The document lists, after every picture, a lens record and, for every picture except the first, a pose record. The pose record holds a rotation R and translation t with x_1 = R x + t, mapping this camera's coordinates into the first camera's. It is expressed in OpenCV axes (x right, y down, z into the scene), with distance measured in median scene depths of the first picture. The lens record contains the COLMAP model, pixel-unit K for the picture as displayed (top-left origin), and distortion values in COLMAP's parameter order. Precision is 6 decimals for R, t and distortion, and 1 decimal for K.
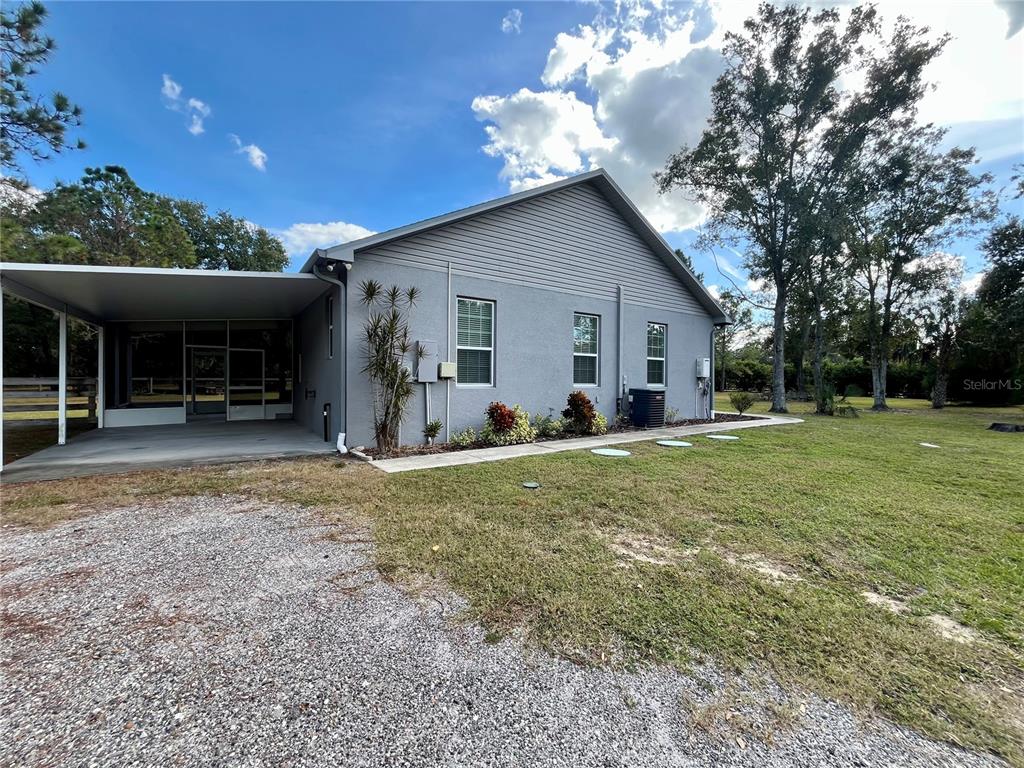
lens RADIAL K [[414.3, 0, 509.3], [0, 414.3, 383.5], [0, 0, 1]] dist [-0.002836, 0.000282]
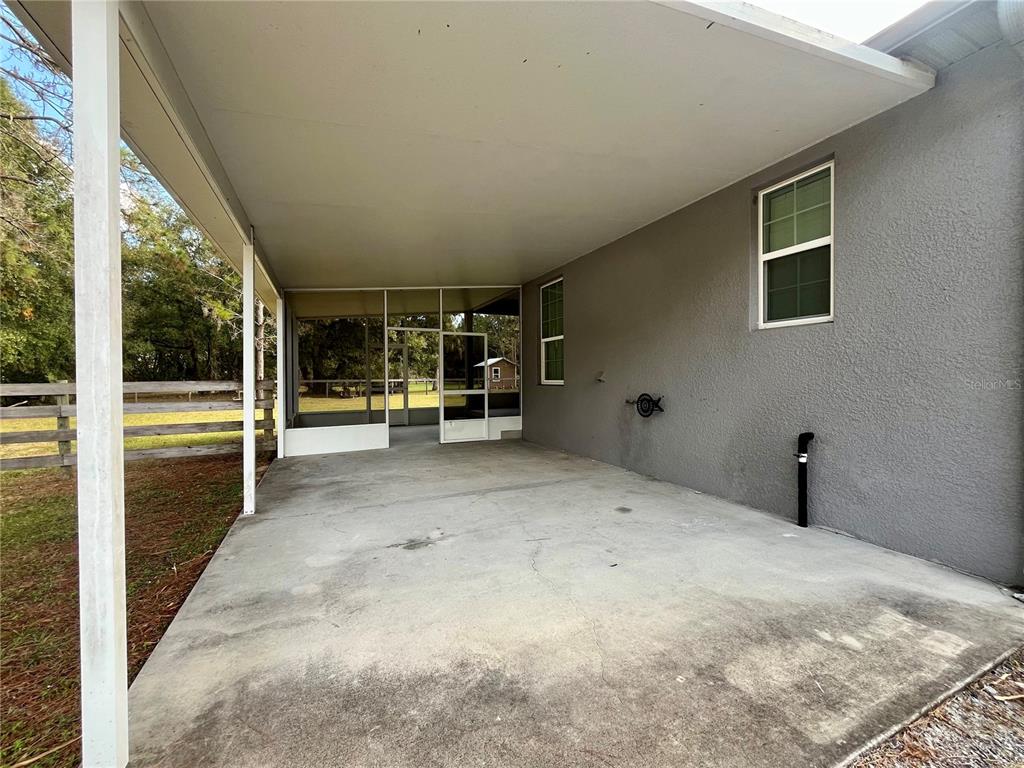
lens RADIAL K [[414.3, 0, 509.3], [0, 414.3, 383.5], [0, 0, 1]] dist [-0.002836, 0.000282]
pose [[0.982781, -0.006764, -0.184652, -0.476988], [0.007198, 0.999973, 0.001677, -0.003339], [0.184635, -0.002977, 0.982803, 0.399758]]
